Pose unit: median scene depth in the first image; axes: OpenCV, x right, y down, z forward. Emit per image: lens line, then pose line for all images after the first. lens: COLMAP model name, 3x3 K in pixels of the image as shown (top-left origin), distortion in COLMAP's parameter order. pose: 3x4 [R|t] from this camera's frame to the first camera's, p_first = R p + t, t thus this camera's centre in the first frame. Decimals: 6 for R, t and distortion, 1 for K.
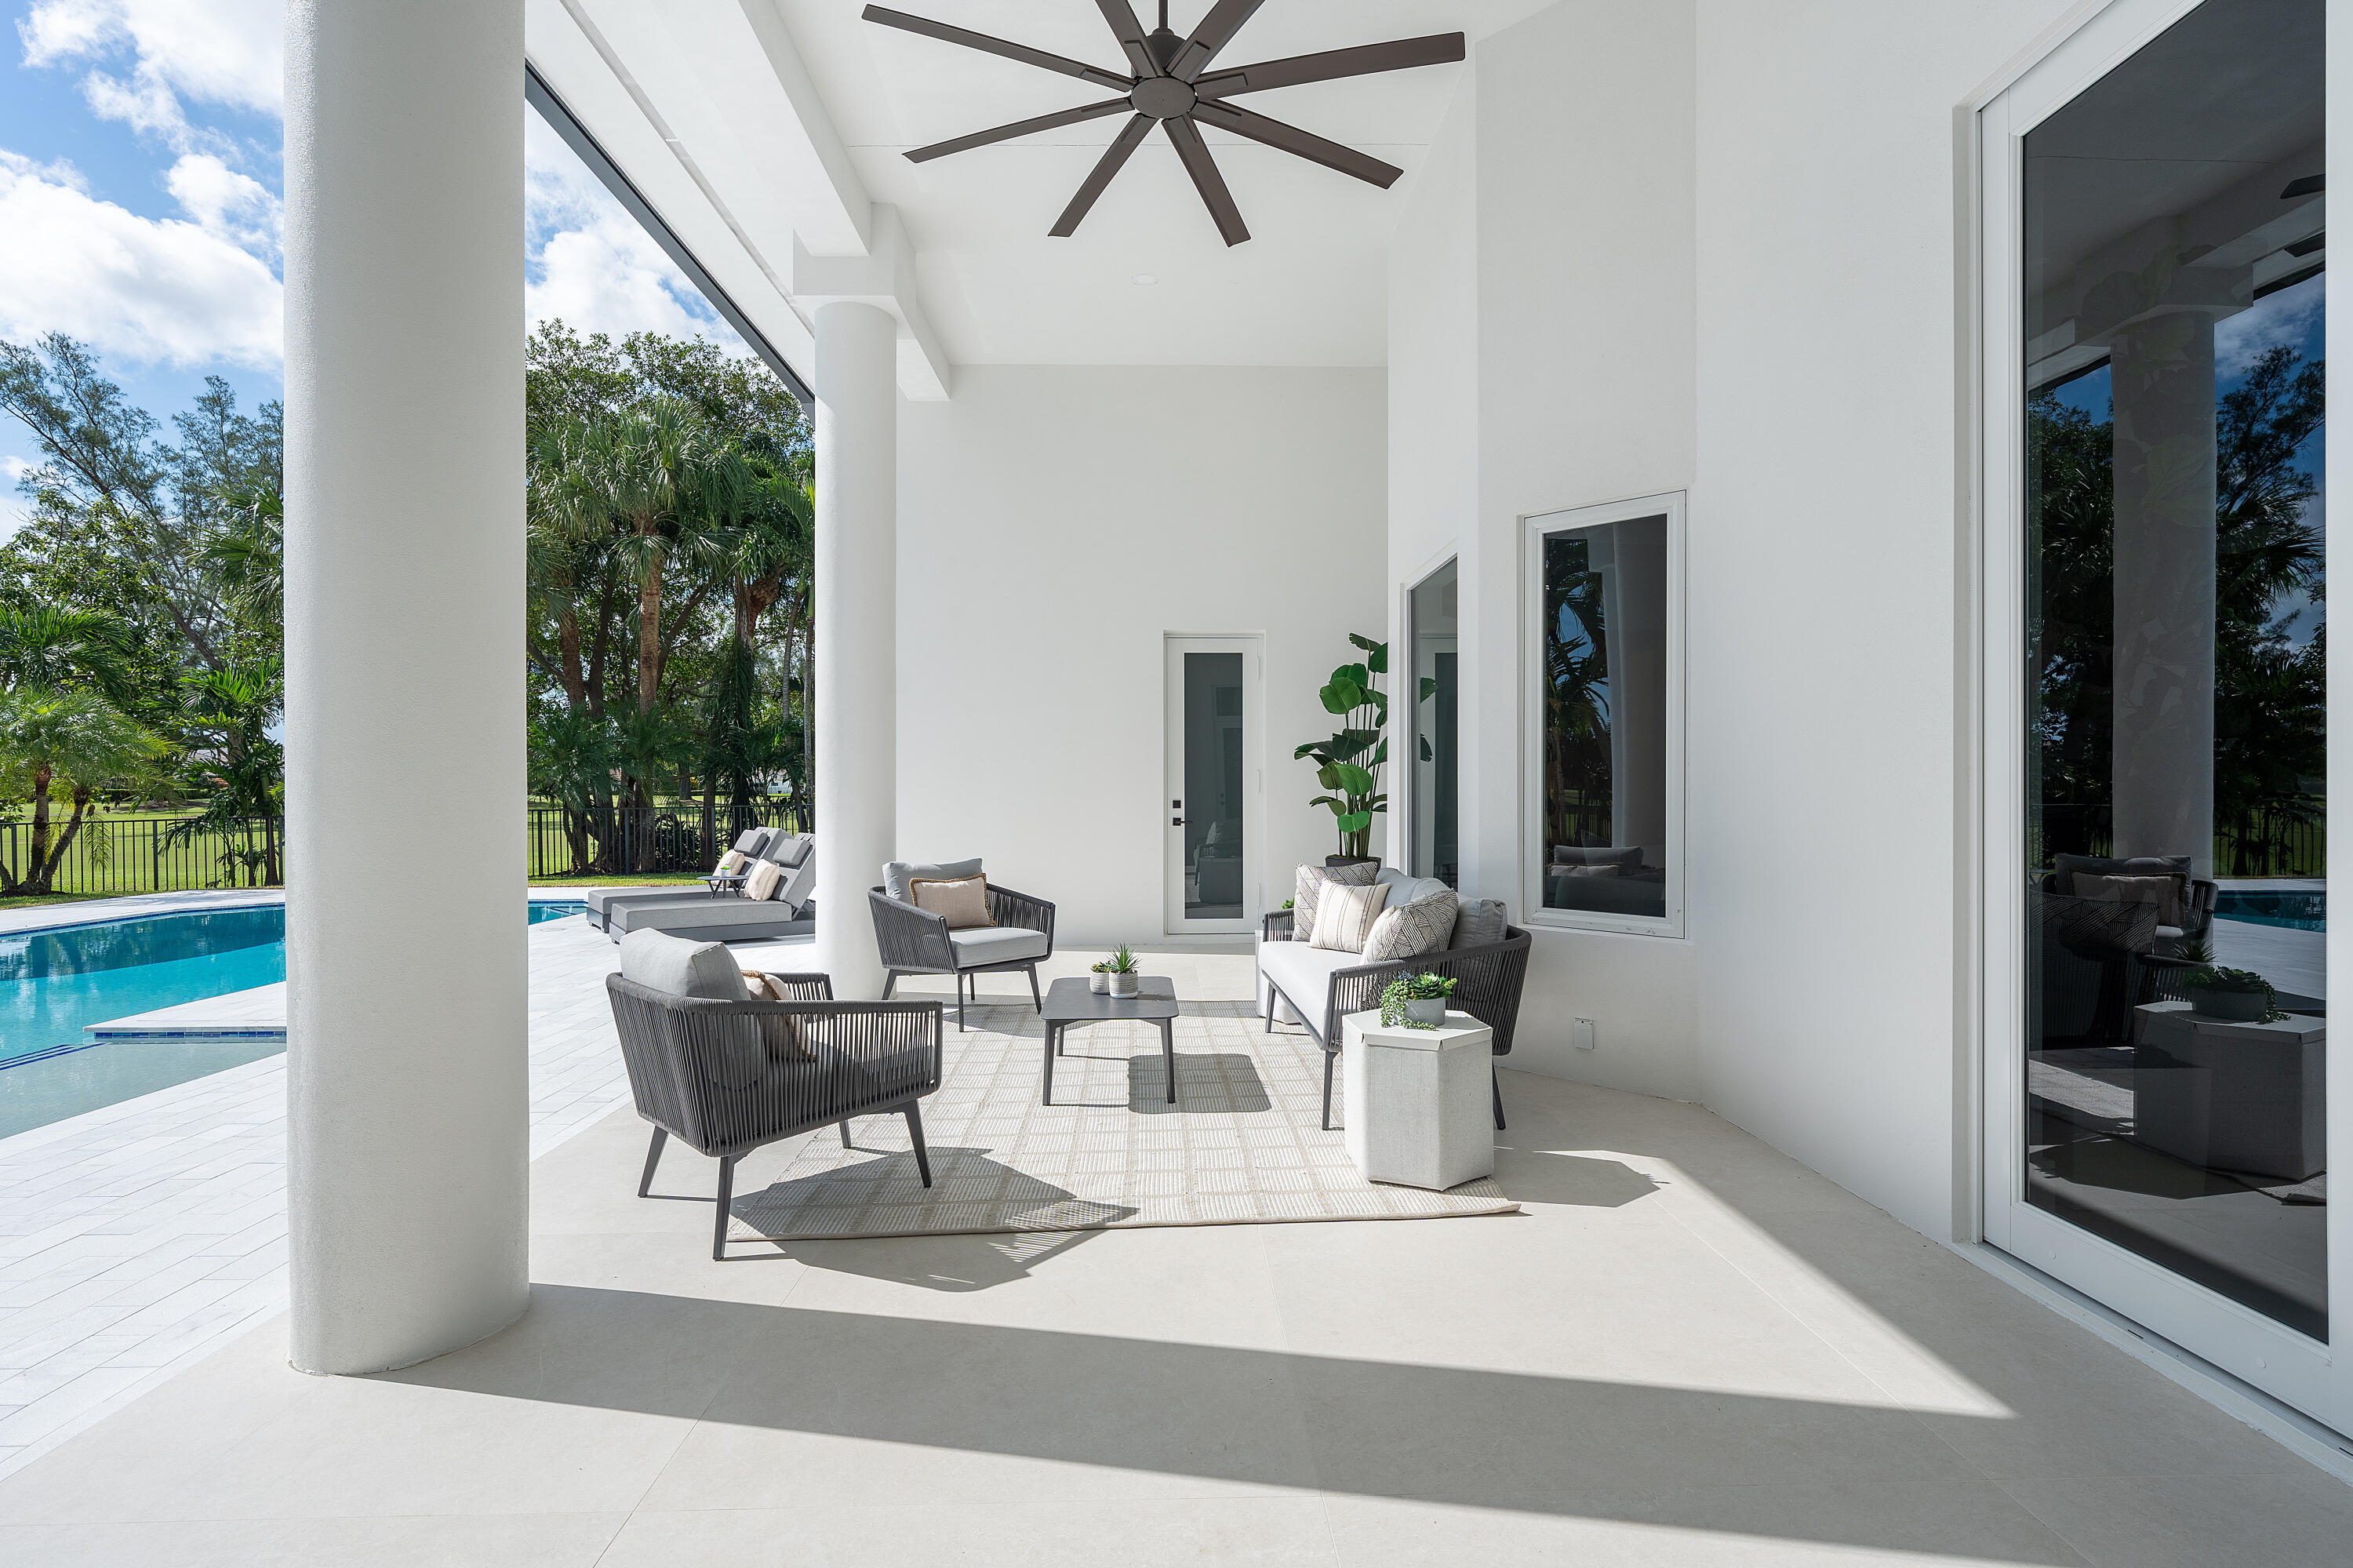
lens RADIAL K [[1092.8, 0, 1164.1], [0, 1092.8, 784.5], [0, 0, 1]] dist [0.000688, 0.000127]
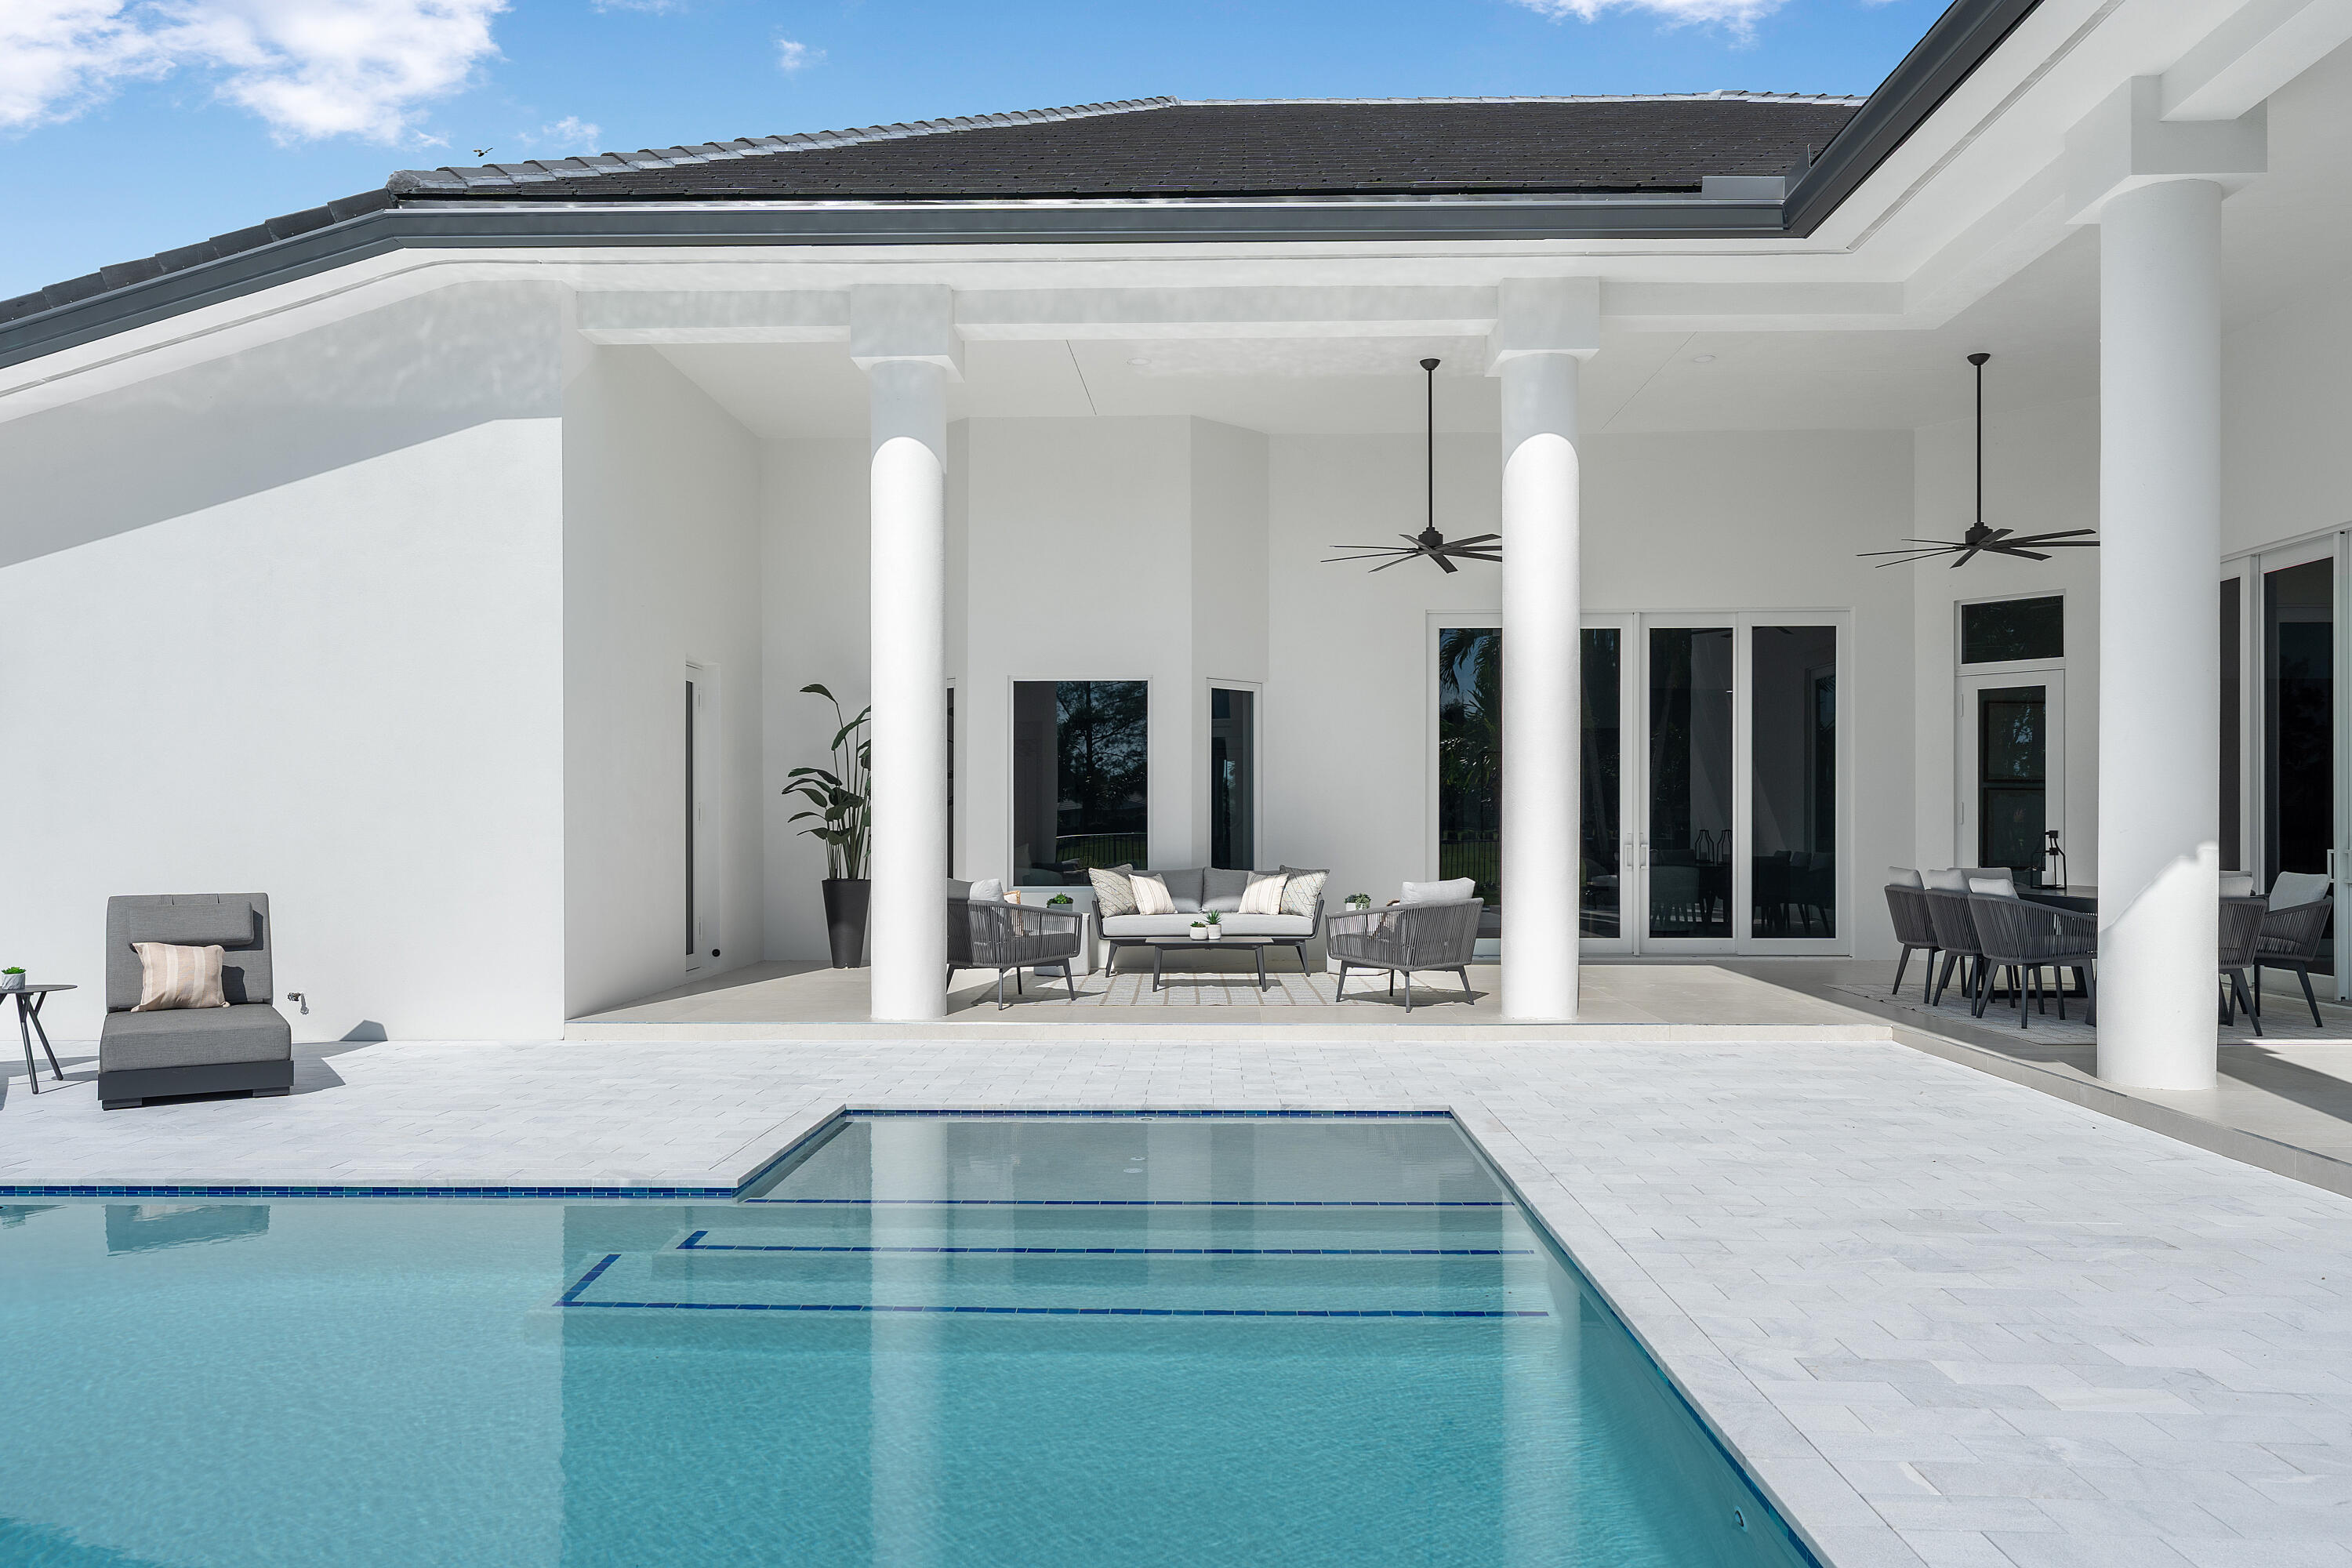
lens RADIAL K [[1615.4, 0, 1179.7], [0, 1615.4, 803.0], [0, 0, 1]] dist [0.036799, -0.001594]
pose [[0.042695, 0.012159, 0.999014, -0.712426], [-0.000161, 0.999926, -0.012163, 0.005442], [-0.999088, 0.000358, 0.042694, 0.279180]]
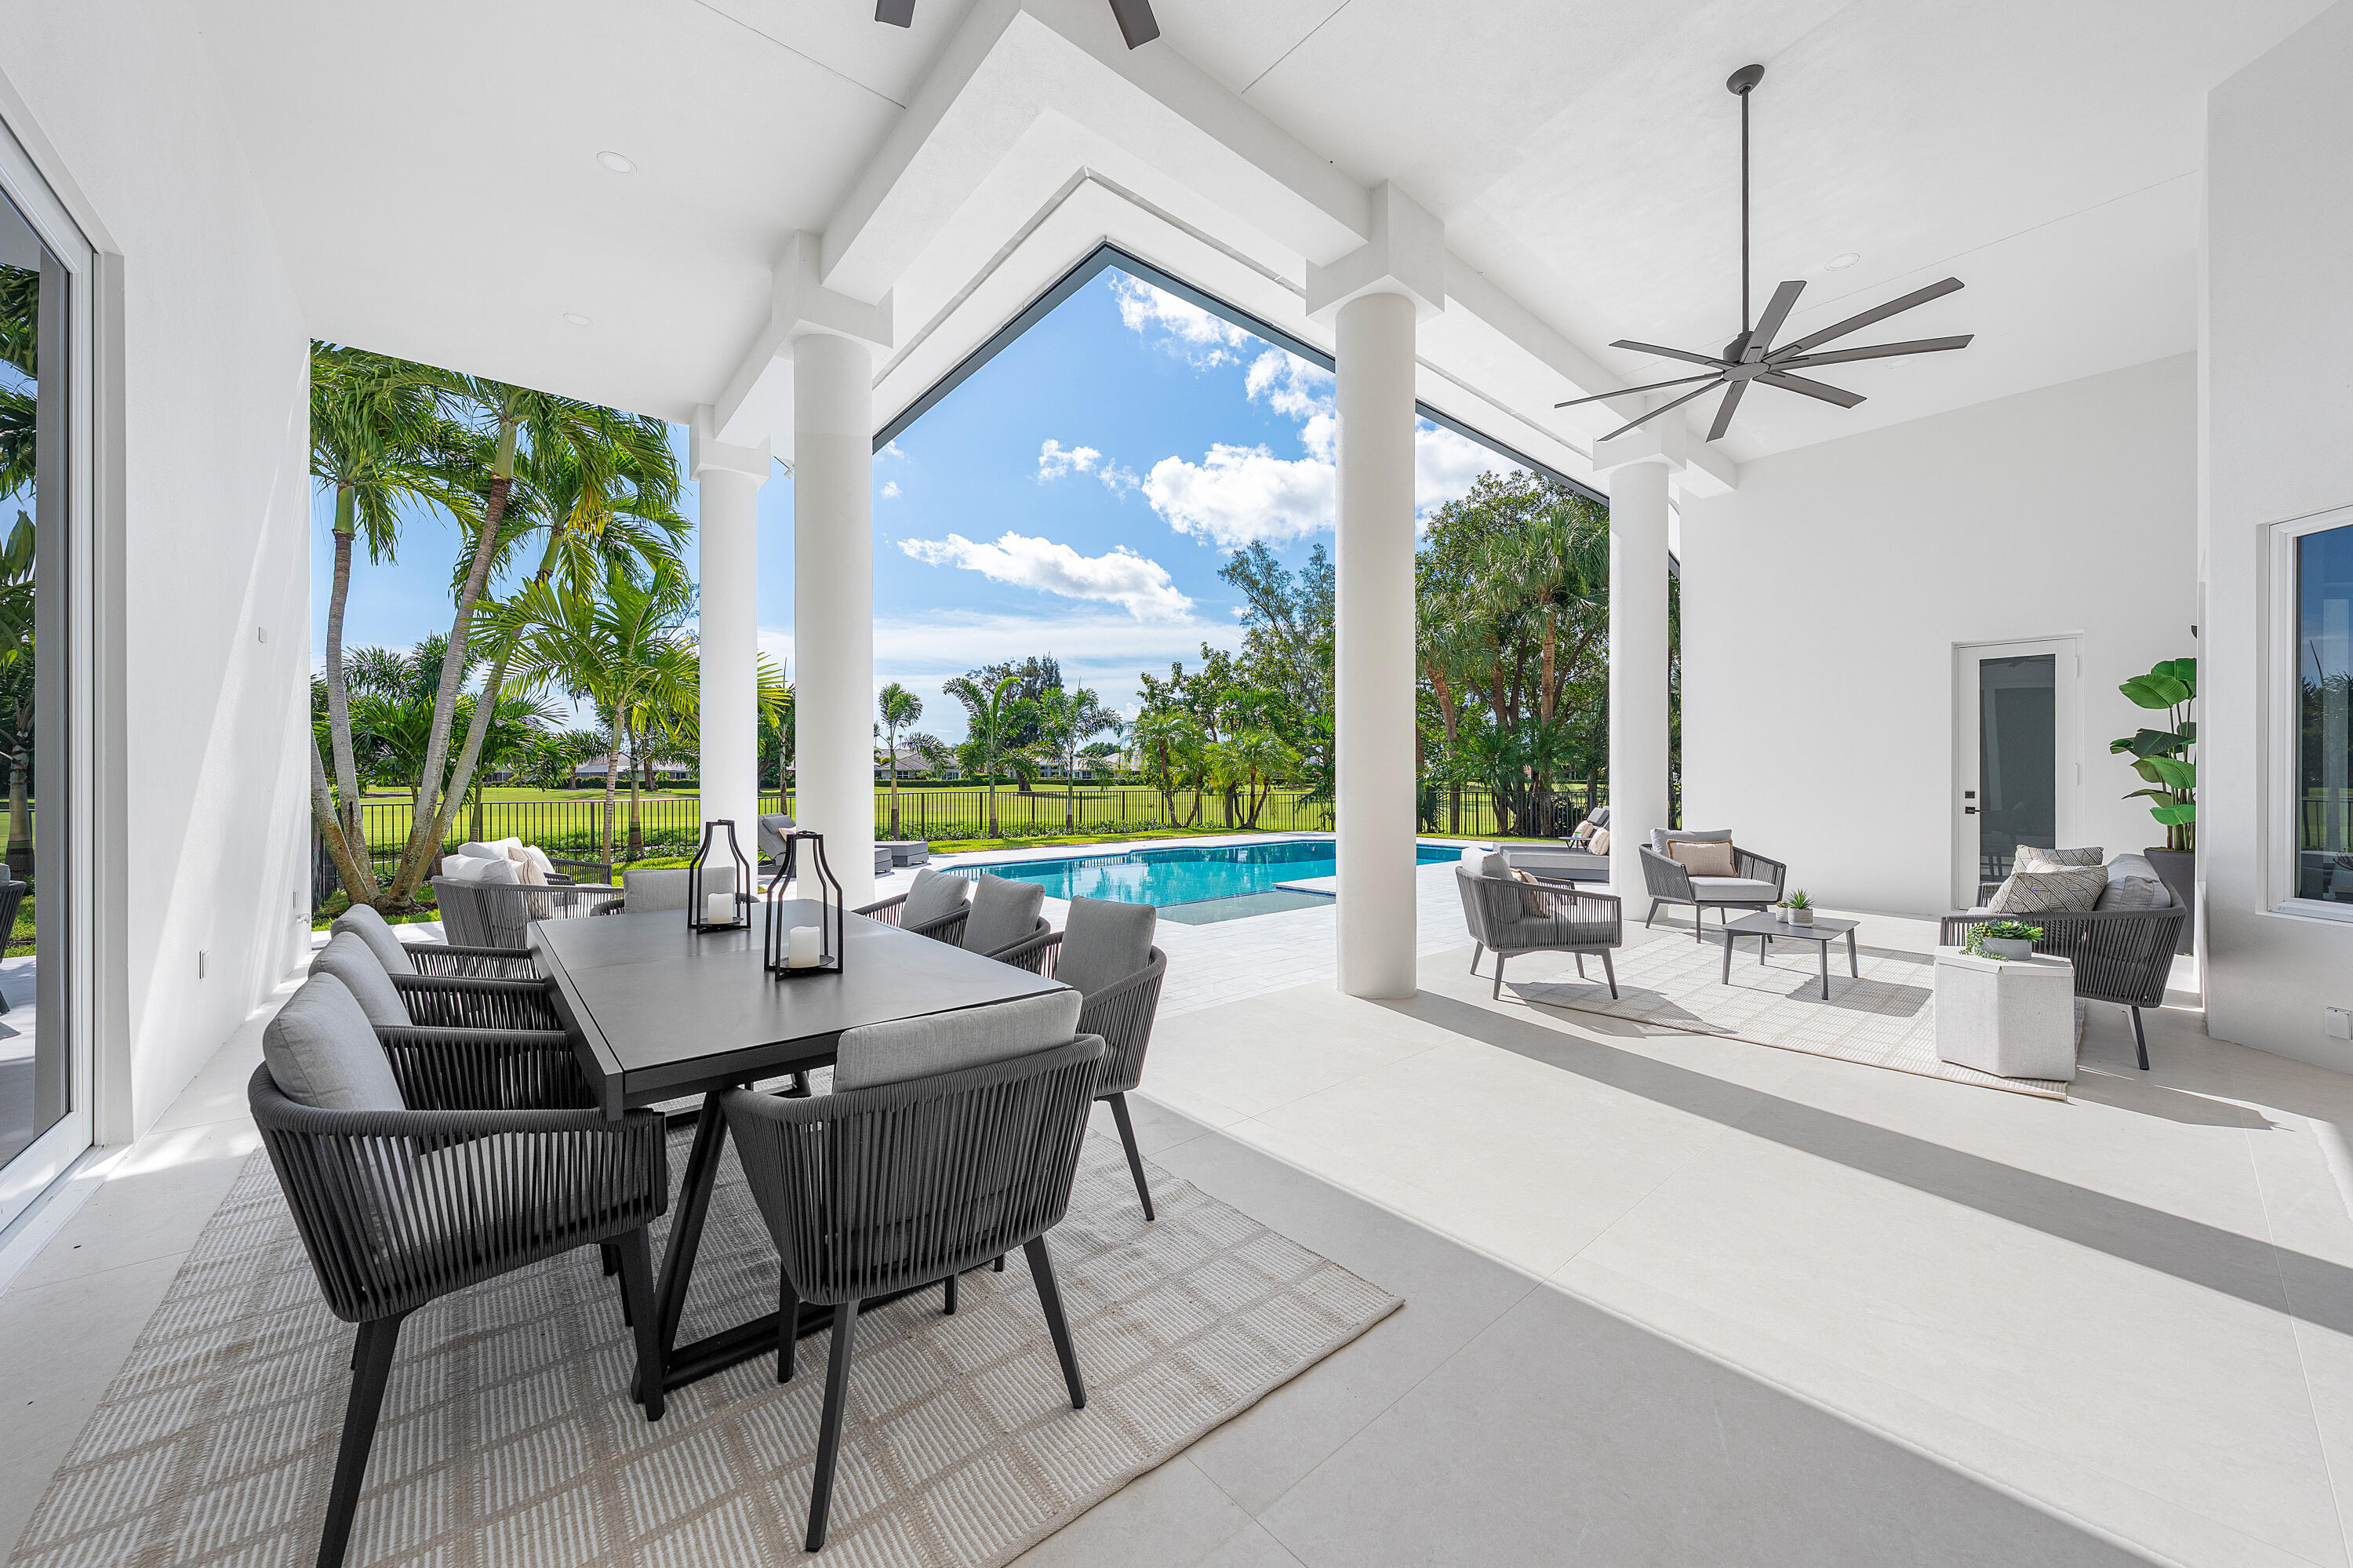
lens RADIAL K [[826.7, 0, 1192.6], [0, 826.7, 777.8], [0, 0, 1]] dist [-0.000524, -0.000102]
pose [[0.648841, 0.002392, -0.760920, 0.071922], [-0.000334, 0.999996, 0.002859, -0.000749], [0.760924, -0.001601, 0.648839, -0.082241]]
